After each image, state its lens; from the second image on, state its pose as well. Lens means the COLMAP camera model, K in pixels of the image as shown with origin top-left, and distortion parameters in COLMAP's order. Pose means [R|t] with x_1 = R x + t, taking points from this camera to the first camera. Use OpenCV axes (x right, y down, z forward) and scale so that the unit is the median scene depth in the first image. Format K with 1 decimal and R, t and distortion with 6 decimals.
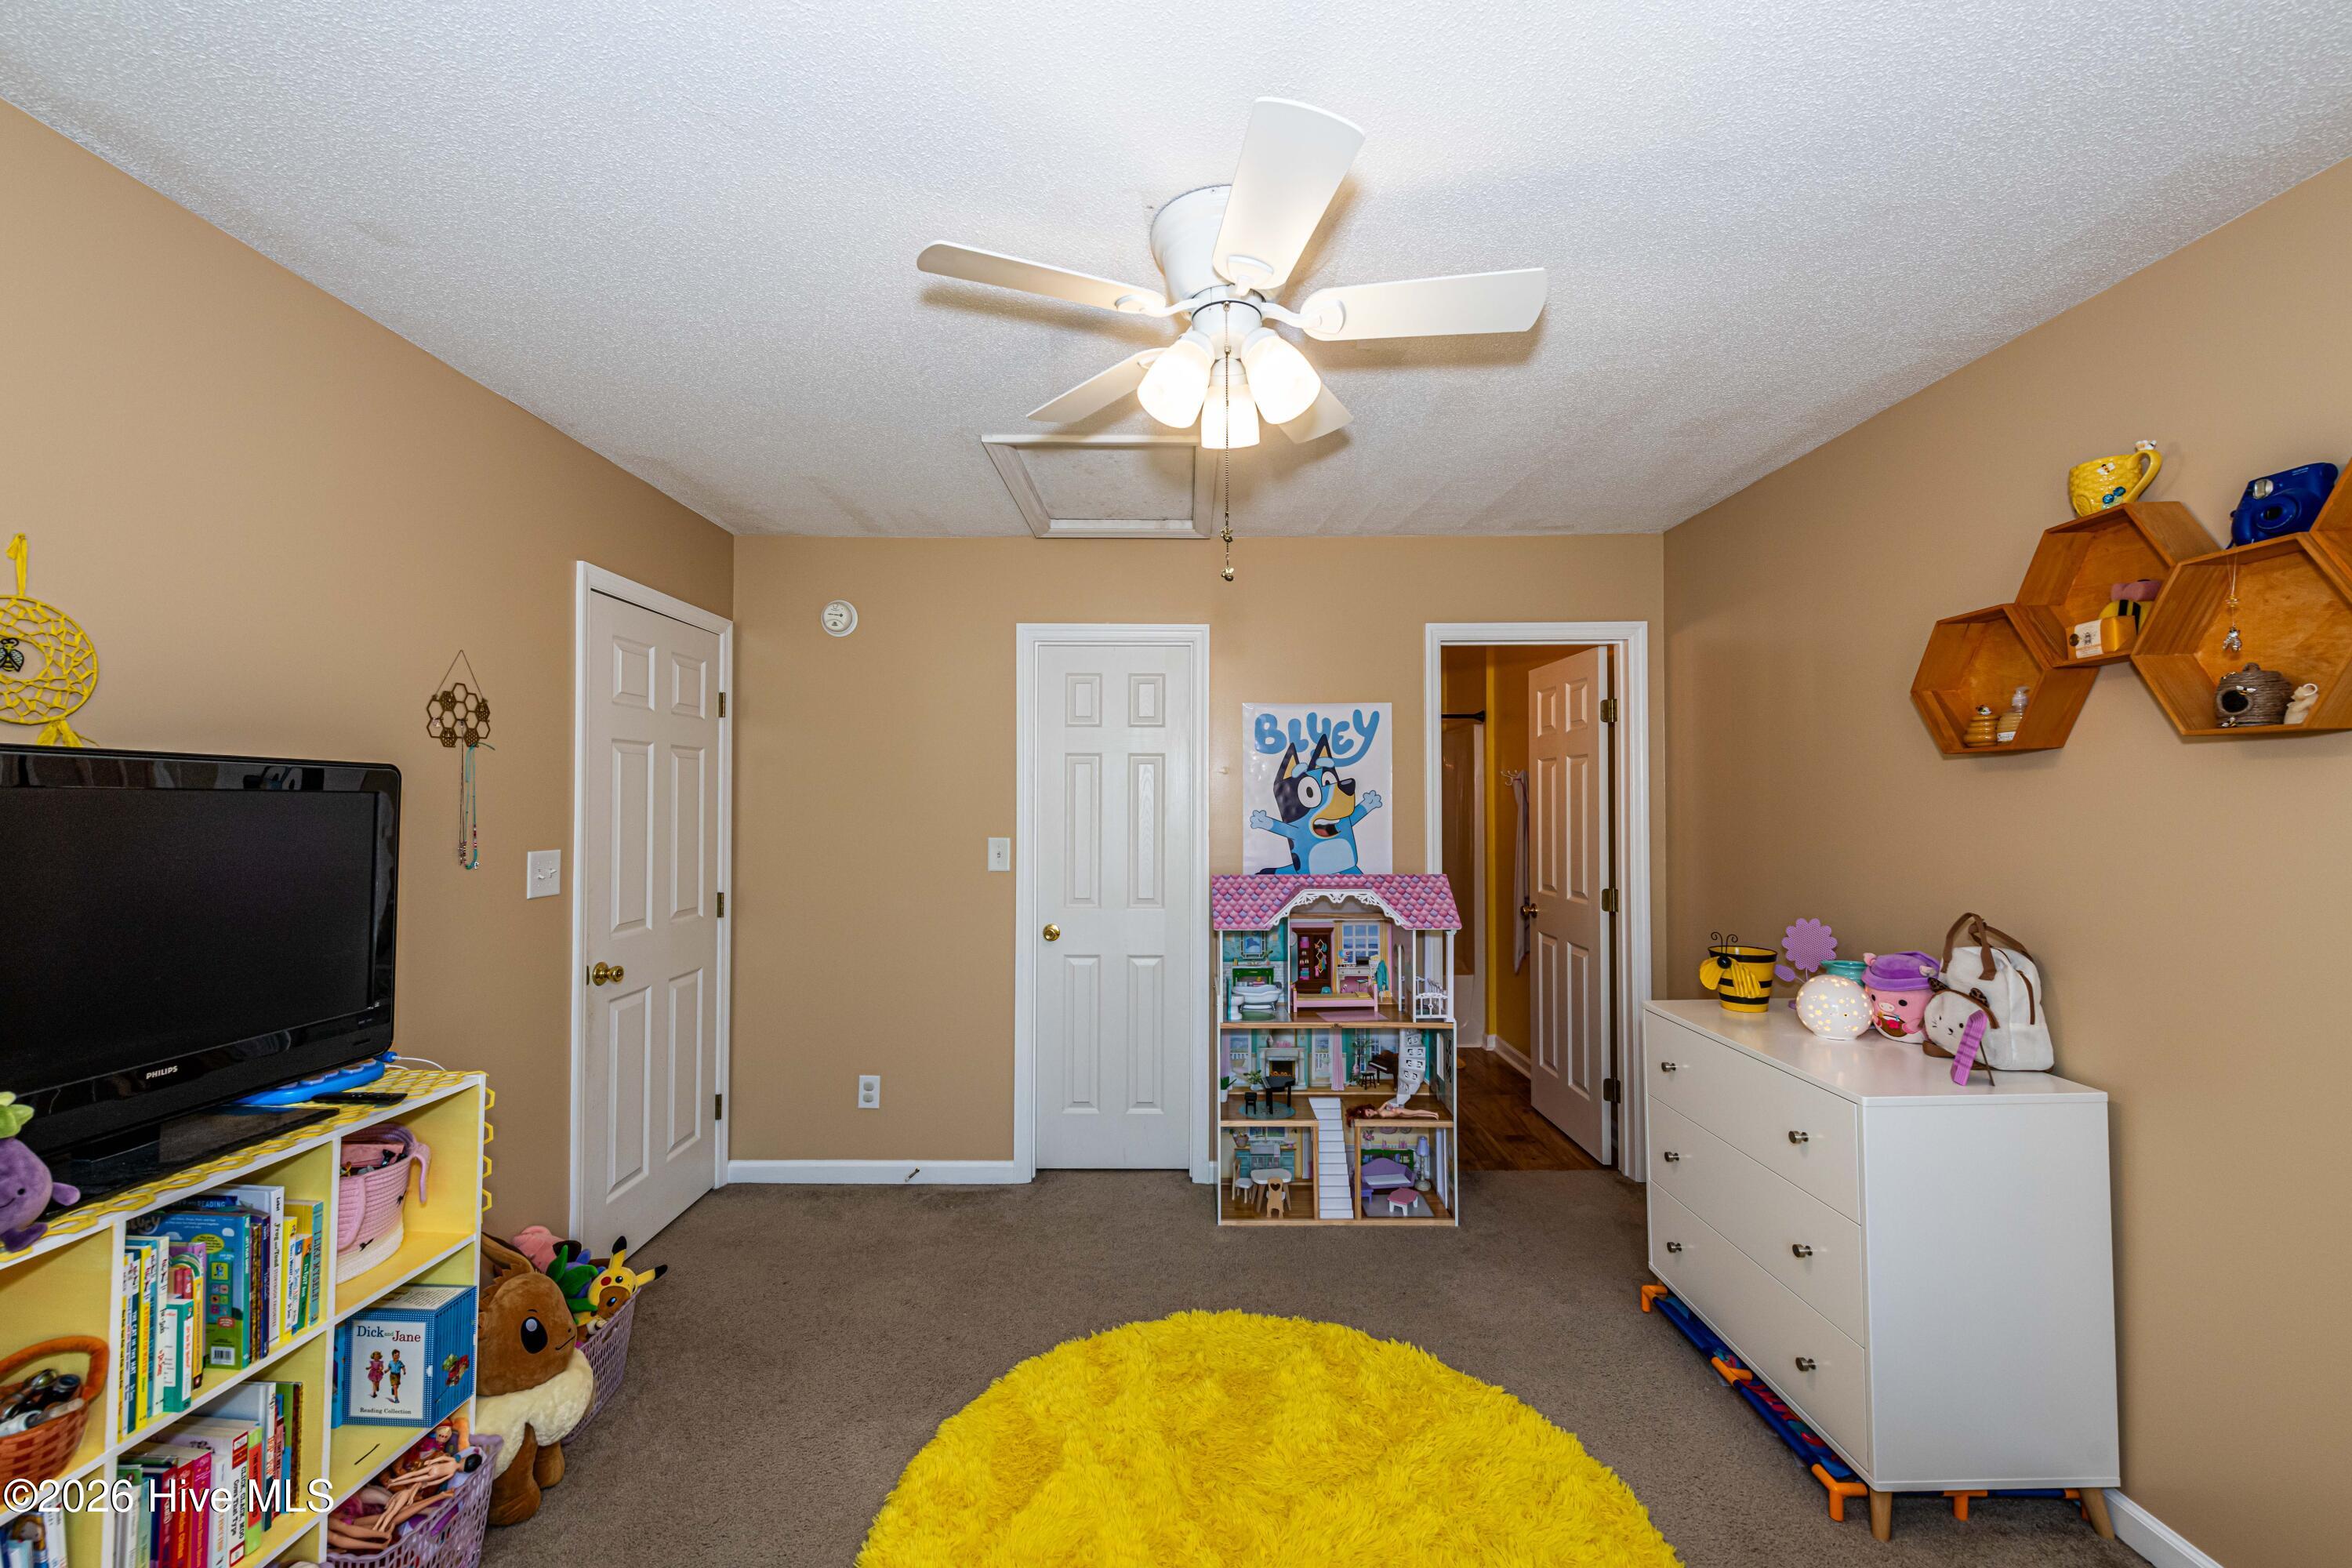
lens RADIAL K [[926.4, 0, 1182.4], [0, 926.4, 778.1], [0, 0, 1]] dist [0.017129, -0.007324]
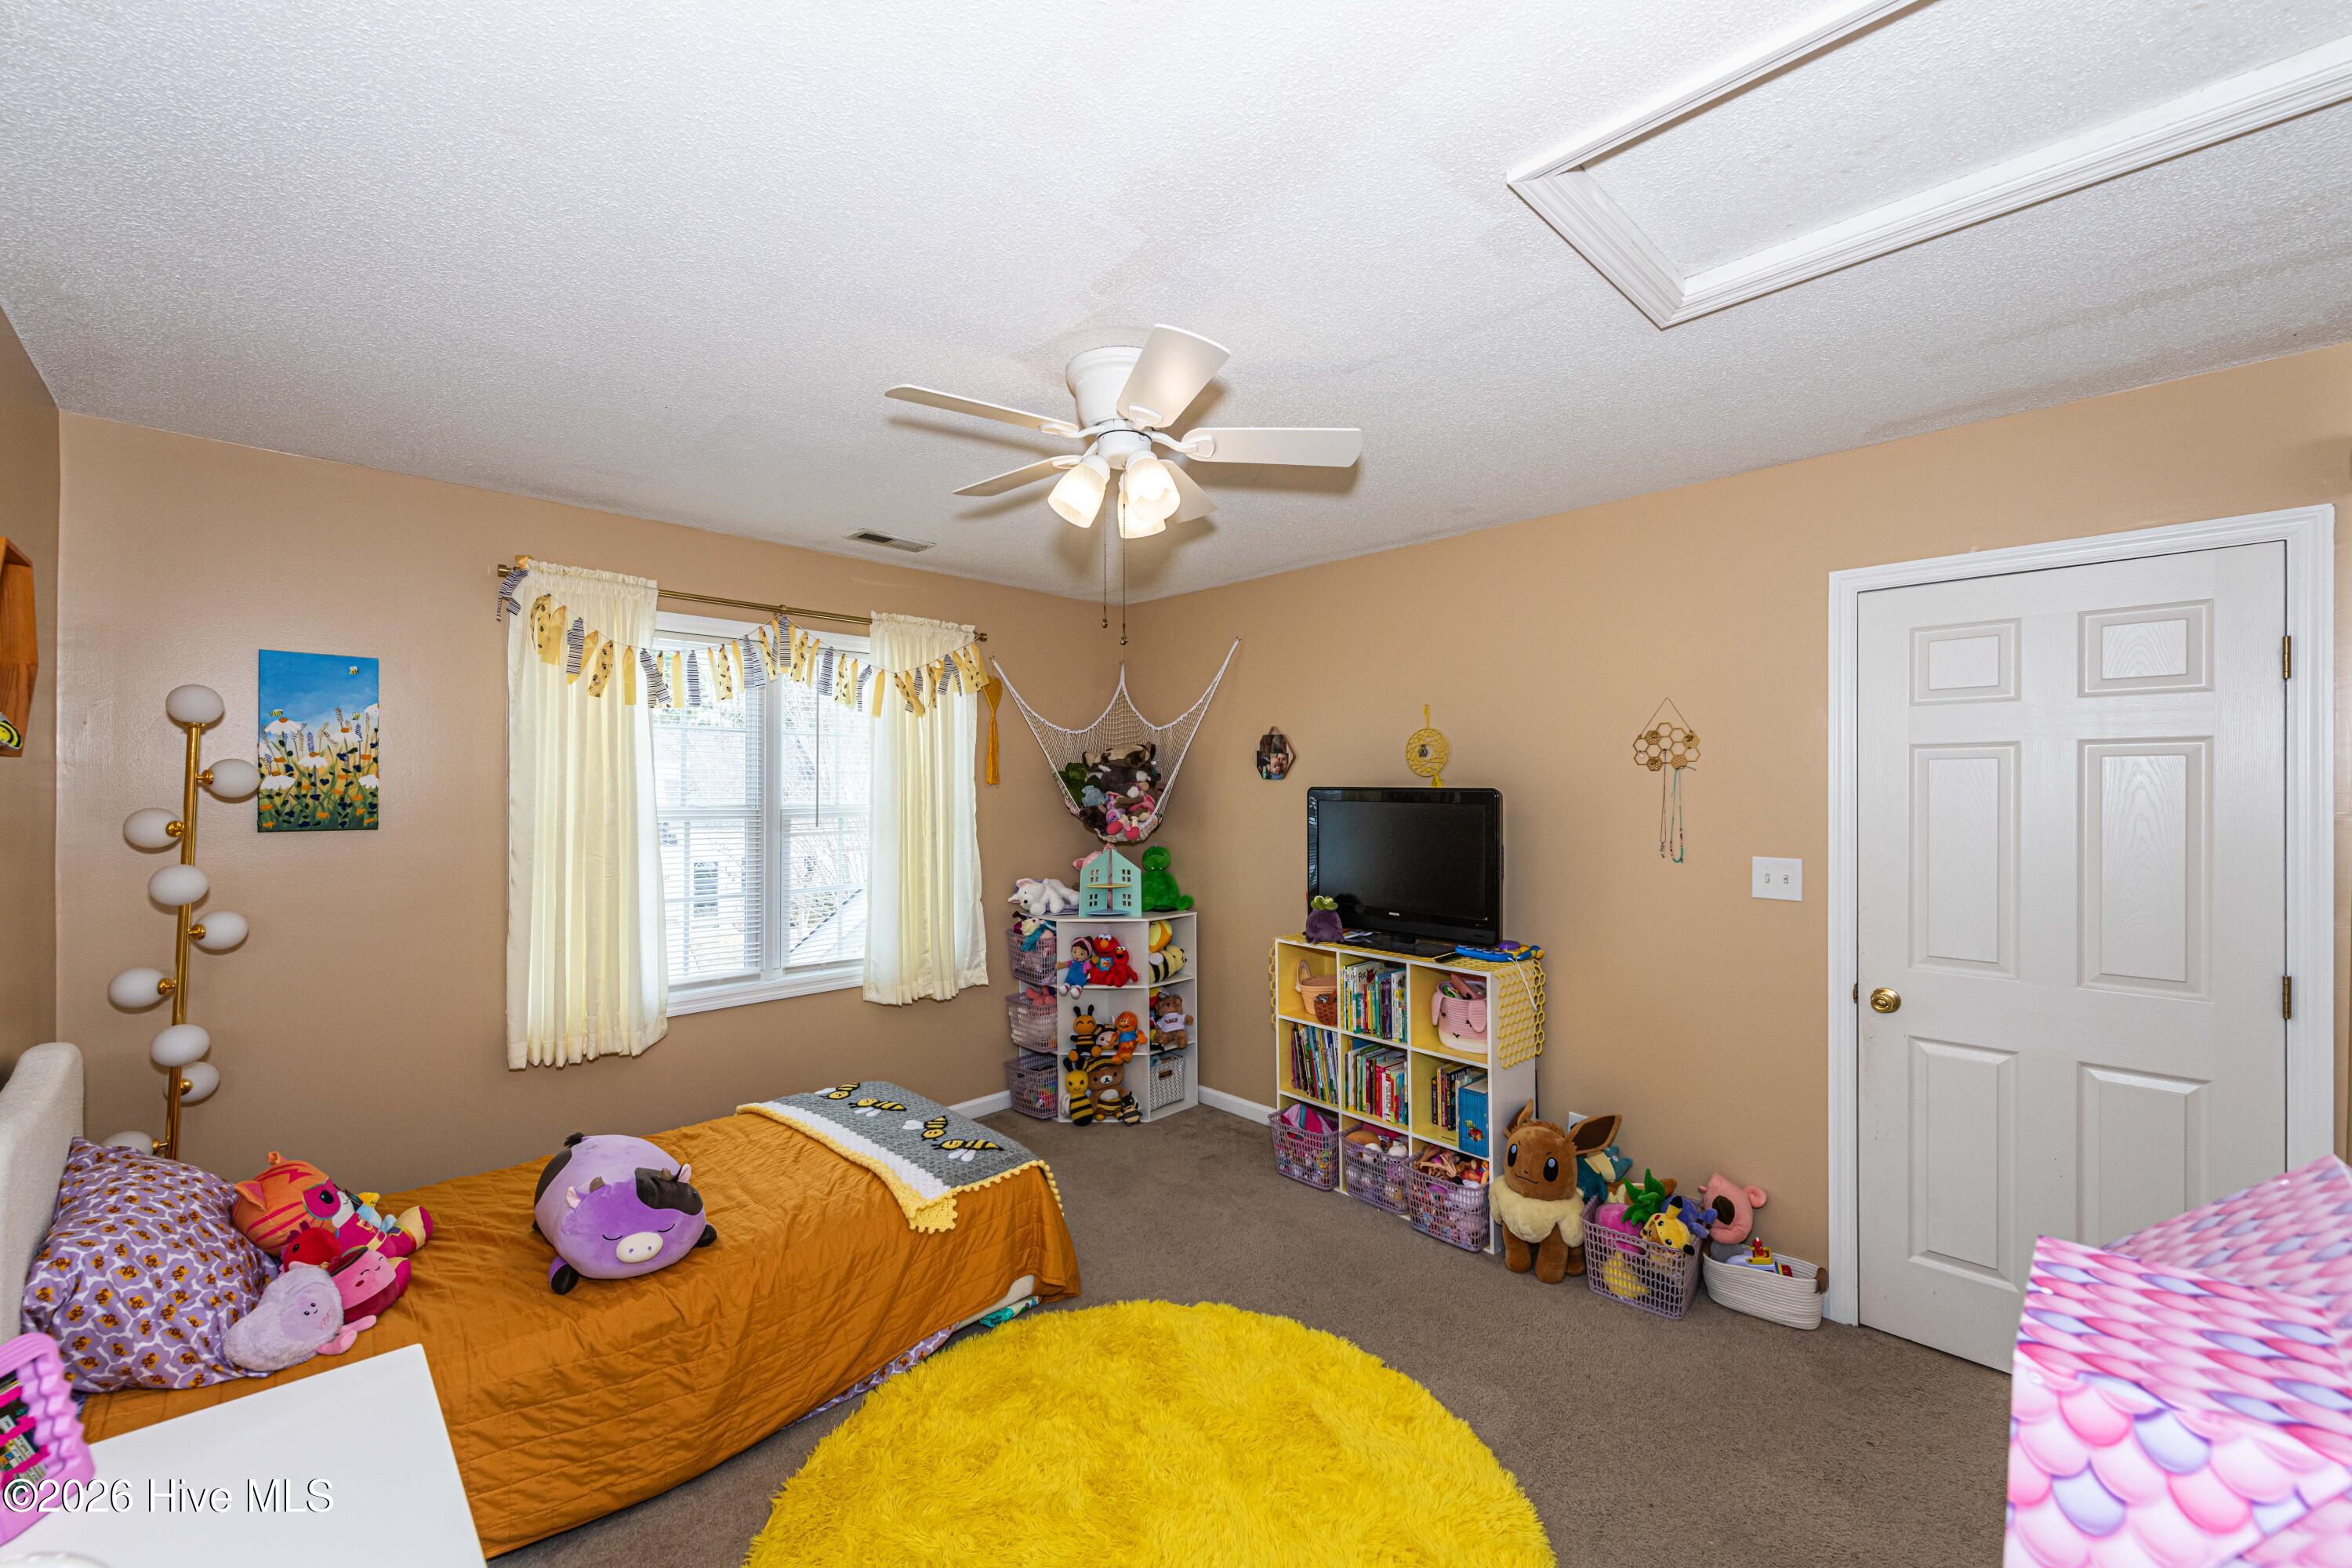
lens RADIAL K [[915.3, 0, 1176.0], [0, 915.3, 784.0], [0, 0, 1]] dist [0.015040, -0.007312]
pose [[-0.716550, -0.005595, -0.697514, 0.450862], [0.013639, 0.999664, -0.022030, 0.004209], [0.697403, -0.025299, -0.716233, 1.004747]]
